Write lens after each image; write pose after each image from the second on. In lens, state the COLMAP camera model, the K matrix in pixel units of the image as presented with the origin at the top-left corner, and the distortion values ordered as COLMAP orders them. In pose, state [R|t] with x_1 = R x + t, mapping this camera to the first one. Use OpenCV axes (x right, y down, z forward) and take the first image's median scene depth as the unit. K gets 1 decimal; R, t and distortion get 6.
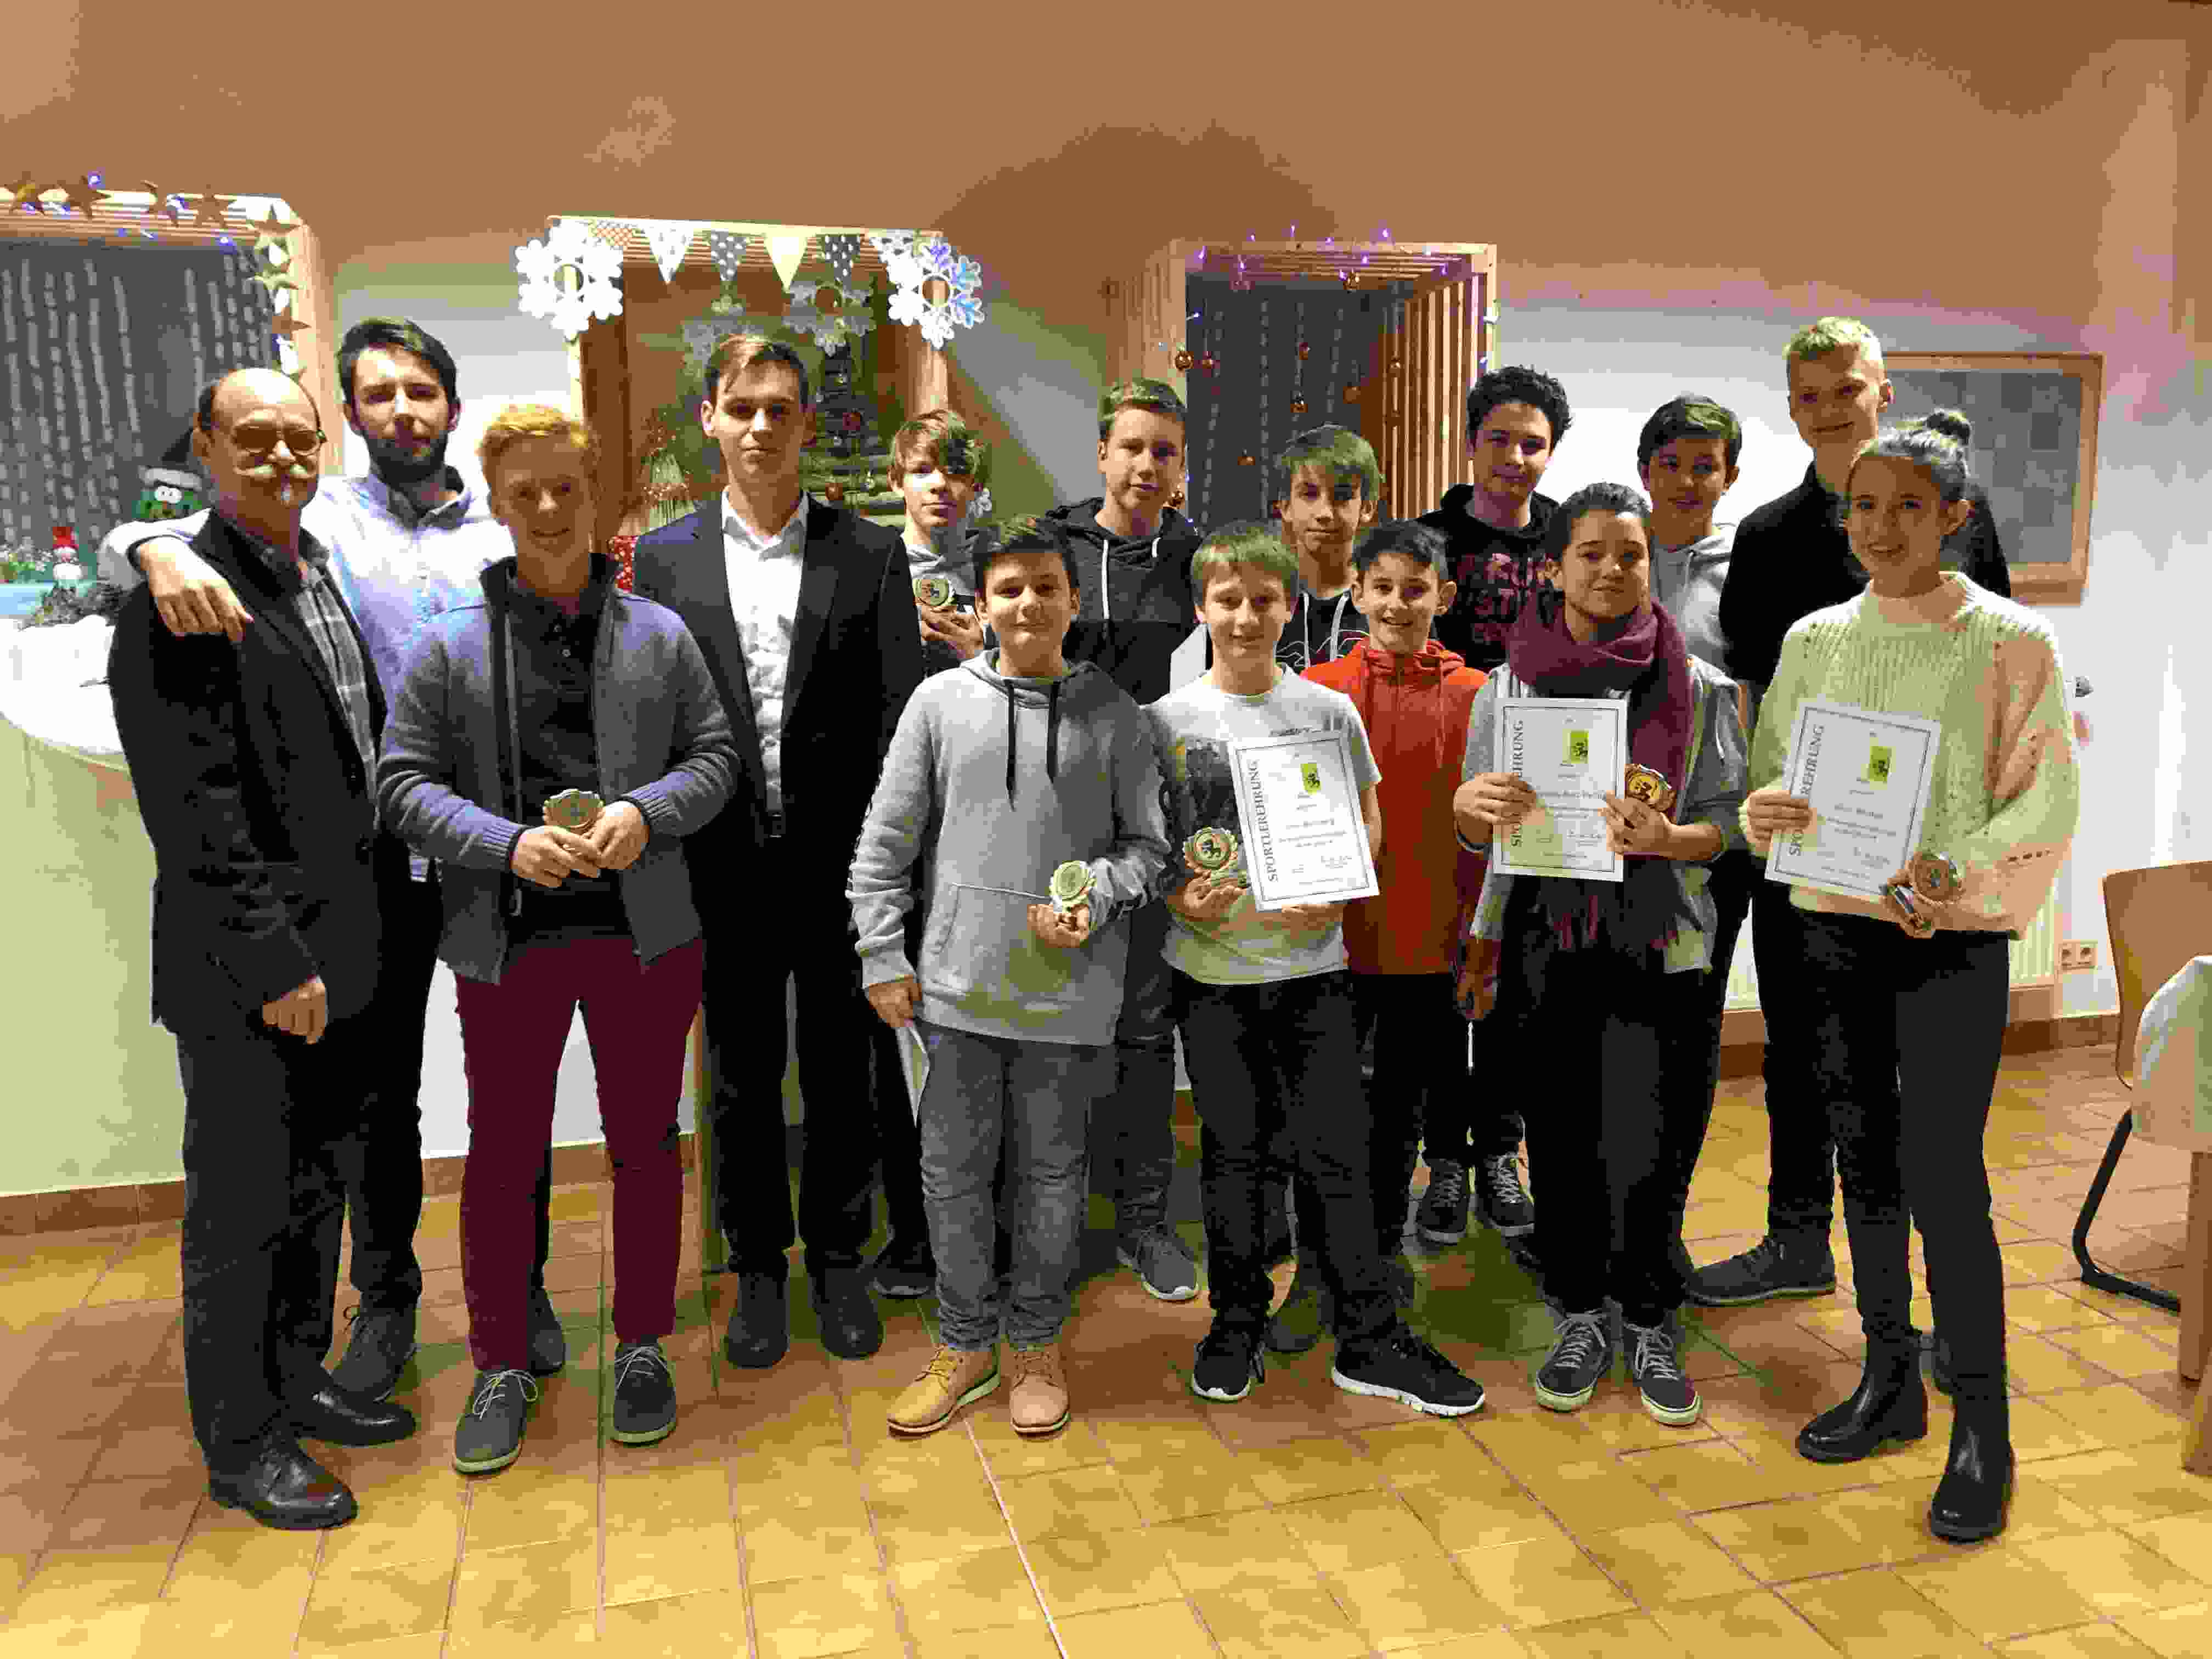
lens RADIAL K [[1820.6, 0, 1102.8], [0, 1820.6, 821.4], [0, 0, 1]] dist [0.026704, 0.008886]
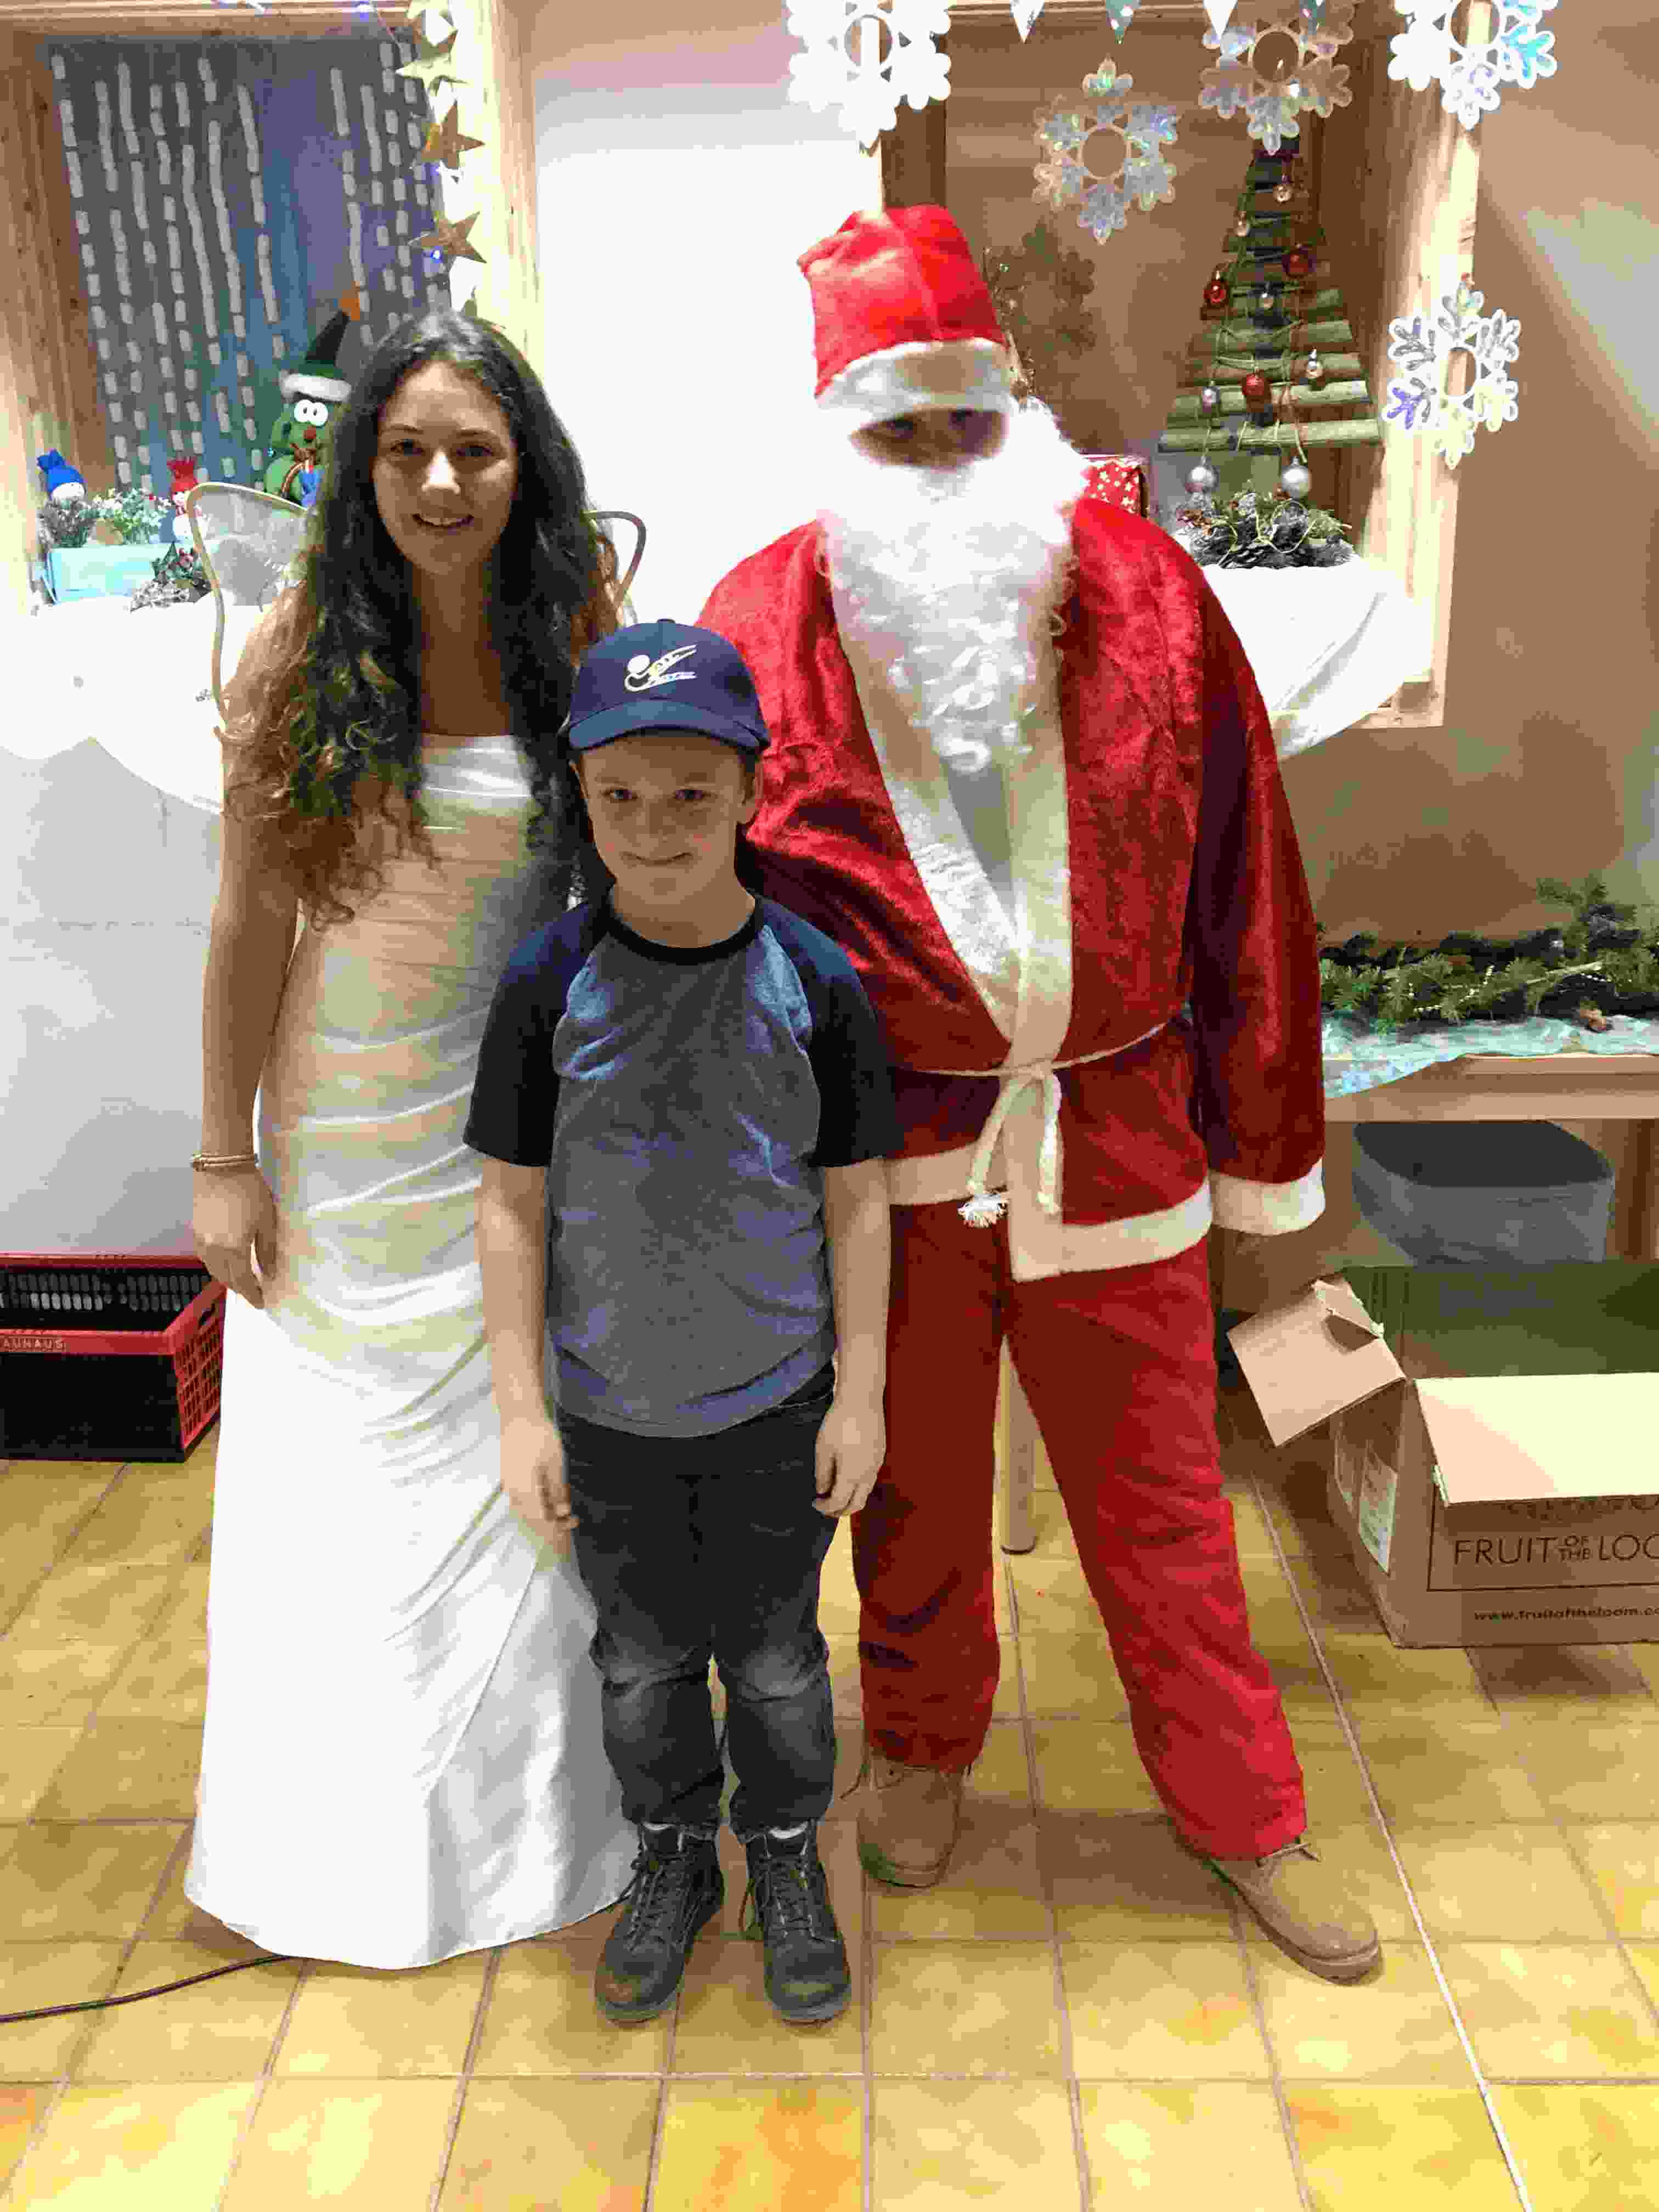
lens RADIAL K [[2063.1, 0, 838.0], [0, 2063.1, 1106.2], [0, 0, 1]] dist [0.020396, 0.000000]
pose [[0.961361, 0.073960, -0.265168, -0.083794], [-0.028103, 0.984569, 0.172726, -0.058714], [0.273851, -0.158600, 0.948605, 0.257914]]
